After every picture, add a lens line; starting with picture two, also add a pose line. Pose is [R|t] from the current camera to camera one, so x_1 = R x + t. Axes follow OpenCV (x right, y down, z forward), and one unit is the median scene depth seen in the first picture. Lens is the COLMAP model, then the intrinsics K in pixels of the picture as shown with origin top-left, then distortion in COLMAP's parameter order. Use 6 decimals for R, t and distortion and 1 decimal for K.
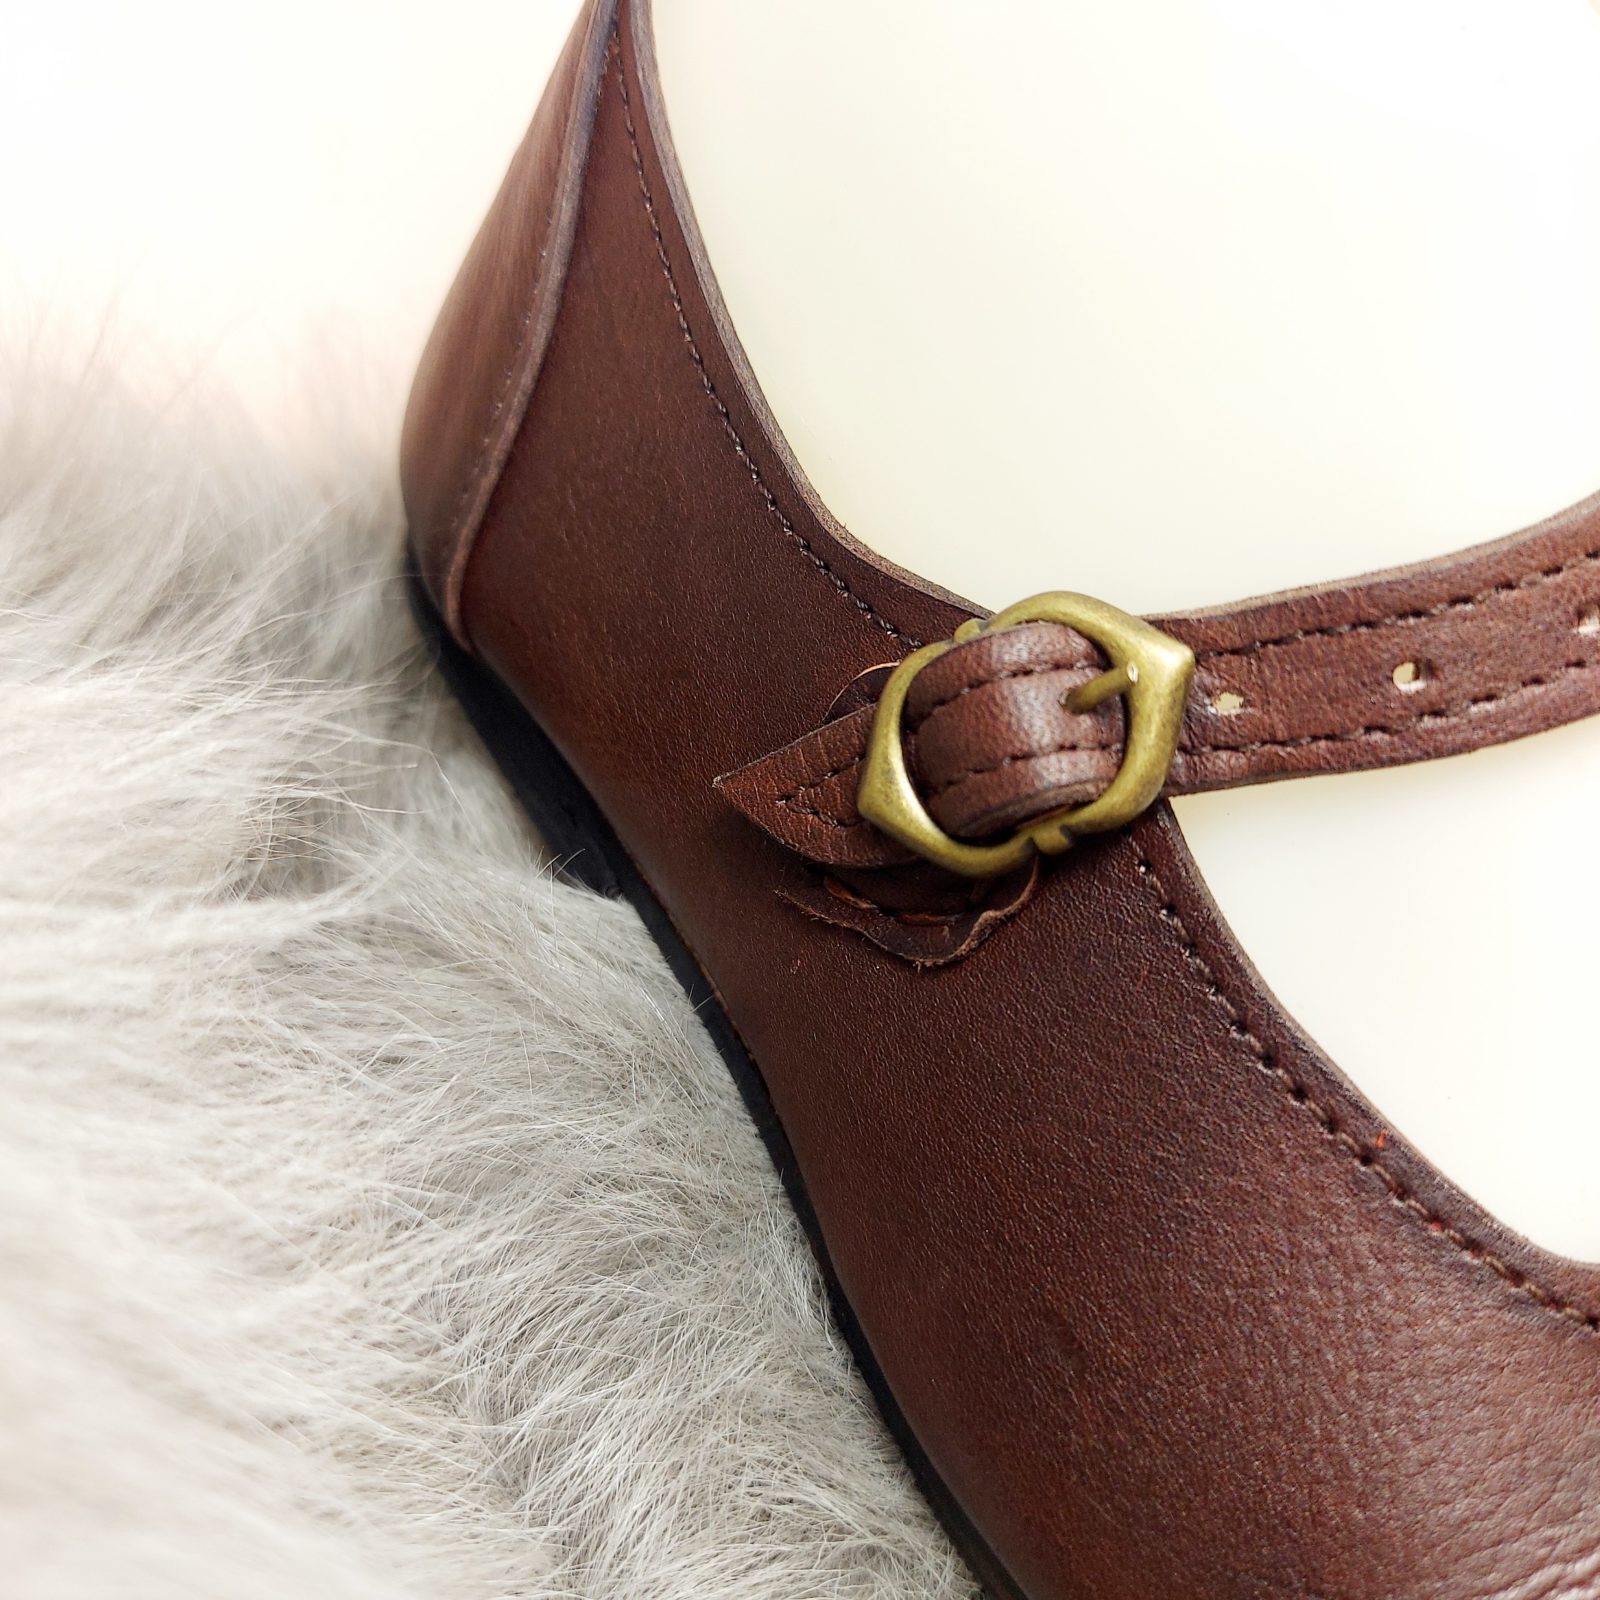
lens RADIAL K [[1357.7, 0, 797.7], [0, 1357.7, 799.2], [0, 0, 1]] dist [0.012769, -0.028109]
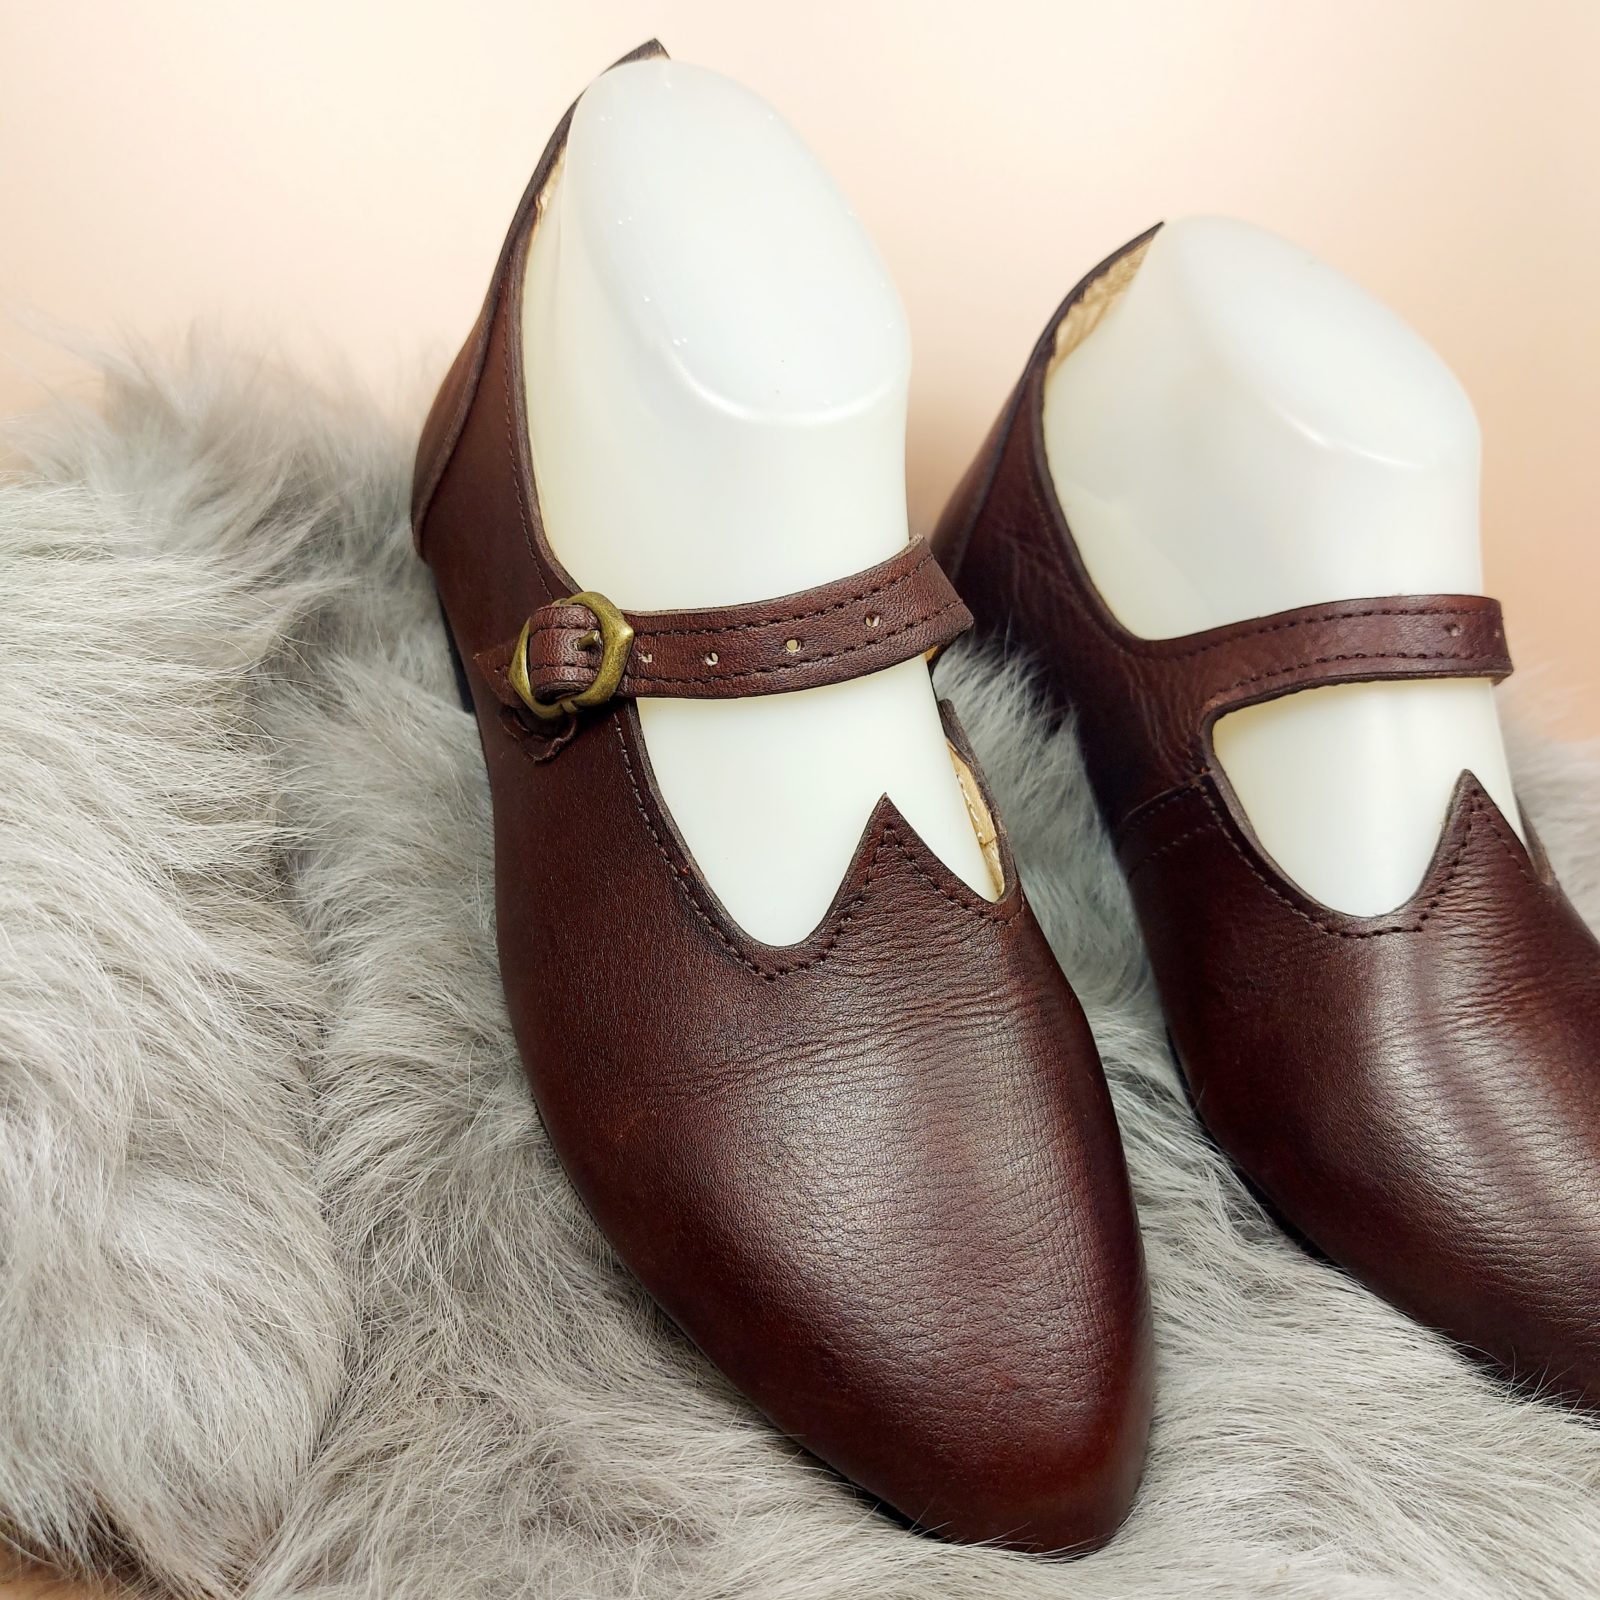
lens RADIAL K [[1357.7, 0, 787.8], [0, 1357.7, 802.8], [0, 0, 1]] dist [0.012769, -0.028109]
pose [[0.965195, 0.190786, -0.178886, 0.882528], [-0.177898, 0.980313, 0.085663, -0.062509], [0.191708, -0.050858, 0.980133, -1.000215]]
